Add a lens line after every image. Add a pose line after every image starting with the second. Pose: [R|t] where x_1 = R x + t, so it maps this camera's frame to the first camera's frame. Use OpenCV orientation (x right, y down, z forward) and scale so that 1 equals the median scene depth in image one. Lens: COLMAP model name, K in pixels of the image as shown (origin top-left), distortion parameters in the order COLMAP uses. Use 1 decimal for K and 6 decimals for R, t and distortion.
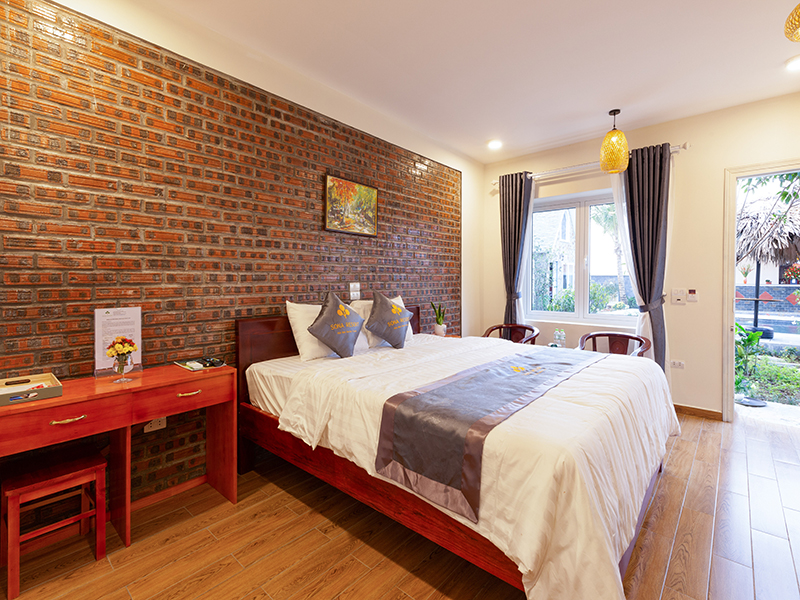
lens RADIAL K [[366.6, 0, 390.9], [0, 366.6, 280.0], [0, 0, 1]] dist [0.002553, 0.000384]
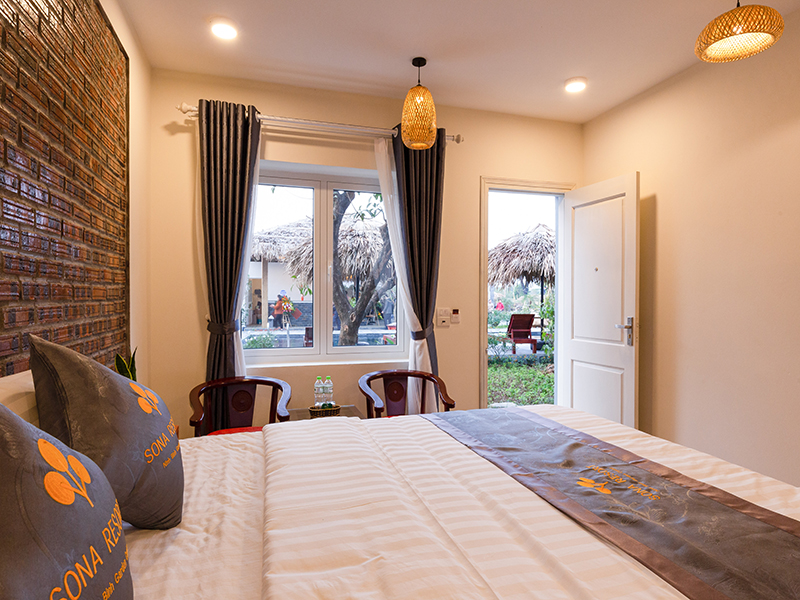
lens RADIAL K [[476.9, 0, 400.0], [0, 476.9, 300.0], [0, 0, 1]] dist [0.002054, 0.000707]
pose [[0.497195, -0.006226, 0.867616, -0.171990], [0.000329, 0.999976, 0.006988, -0.002524], [-0.867639, -0.003189, 0.497185, 0.462245]]
